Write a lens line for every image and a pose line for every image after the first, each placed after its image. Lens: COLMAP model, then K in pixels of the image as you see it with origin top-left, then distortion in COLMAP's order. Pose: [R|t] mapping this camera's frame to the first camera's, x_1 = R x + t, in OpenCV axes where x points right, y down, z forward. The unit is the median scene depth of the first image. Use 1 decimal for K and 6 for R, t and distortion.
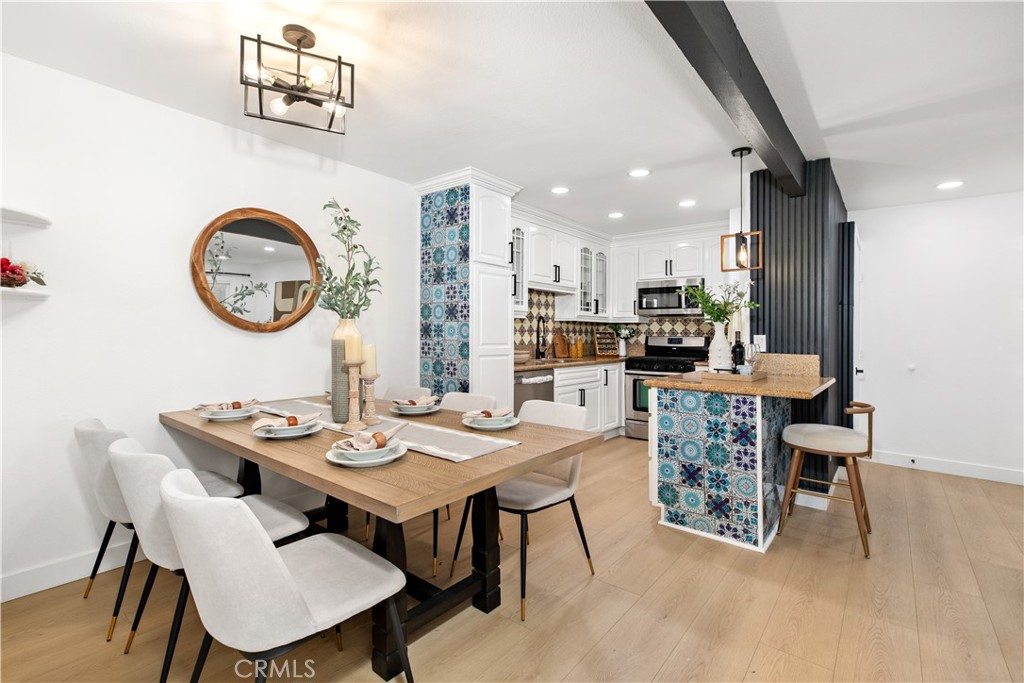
lens RADIAL K [[467.8, 0, 509.2], [0, 467.8, 344.9], [0, 0, 1]] dist [0.001721, 0.000362]
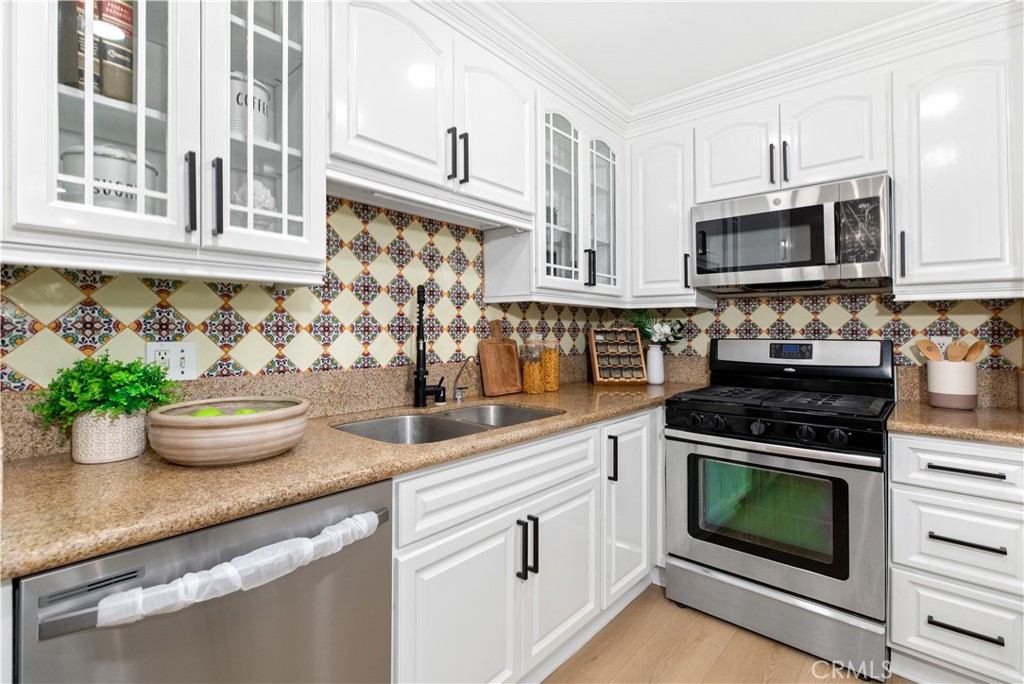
lens RADIAL K [[471.8, 0, 491.5], [0, 471.8, 340.9], [0, 0, 1]] dist [0.000481, 0.000100]
pose [[0.996727, -0.005400, -0.080661, 0.136973], [0.005135, 0.999981, -0.003493, -0.017767], [0.080678, 0.003067, 0.996735, 0.602607]]
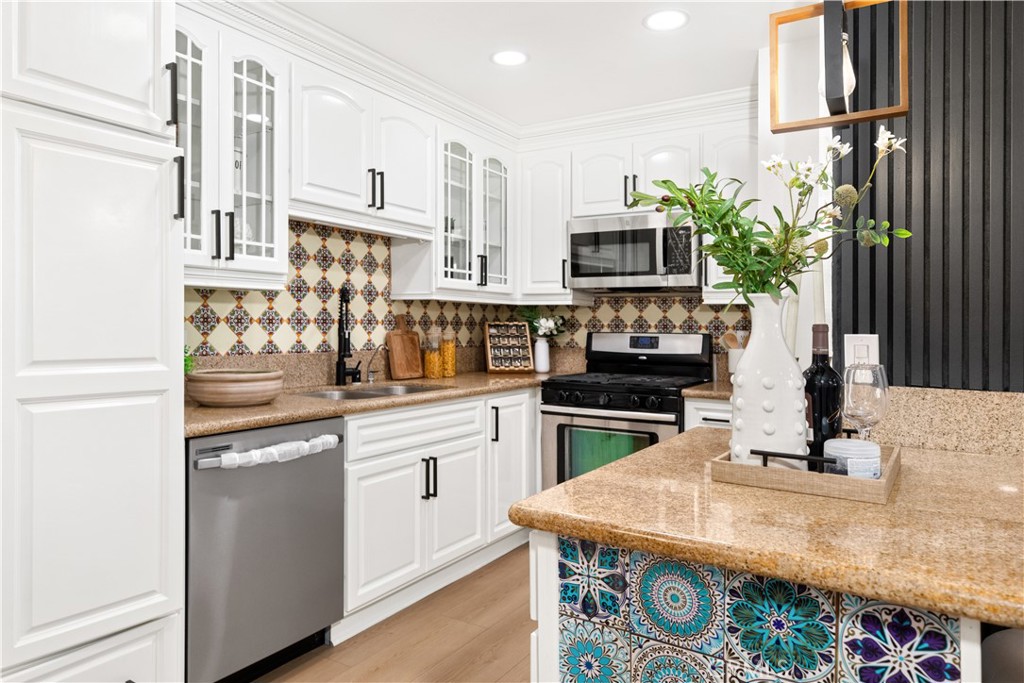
lens RADIAL K [[658.7, 0, 494.6], [0, 658.7, 342.7], [0, 0, 1]] dist [-0.003559, -0.000342]
pose [[0.994629, -0.002014, 0.103482, 0.132834], [0.001713, 0.999994, 0.002997, -0.010918], [-0.103487, -0.002804, 0.994627, 0.344567]]
